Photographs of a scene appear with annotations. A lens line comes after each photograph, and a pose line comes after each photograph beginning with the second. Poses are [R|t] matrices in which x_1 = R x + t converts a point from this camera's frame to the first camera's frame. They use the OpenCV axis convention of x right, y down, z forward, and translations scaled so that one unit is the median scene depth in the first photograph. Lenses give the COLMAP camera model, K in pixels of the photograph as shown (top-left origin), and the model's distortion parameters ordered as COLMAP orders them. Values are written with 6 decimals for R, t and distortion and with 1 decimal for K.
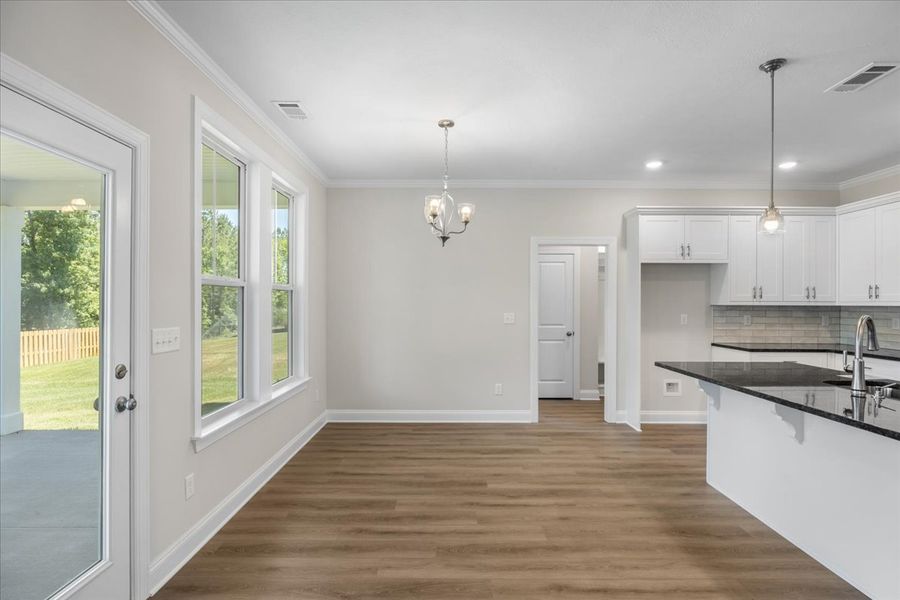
lens RADIAL K [[386.8, 0, 451.3], [0, 386.8, 308.2], [0, 0, 1]] dist [-0.001687, -0.000152]
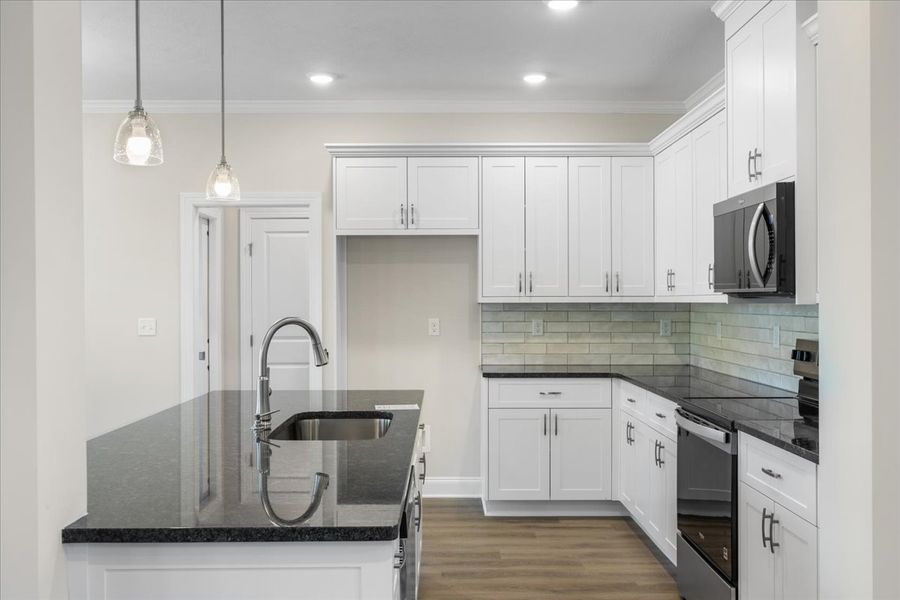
lens RADIAL K [[624.9, 0, 447.3], [0, 624.9, 296.9], [0, 0, 1]] dist [-0.004861, 0.000108]
pose [[0.999975, -0.006955, -0.001566, 0.638785], [0.006914, 0.999667, -0.024856, 0.006760], [0.001739, 0.024845, 0.999690, 0.007024]]
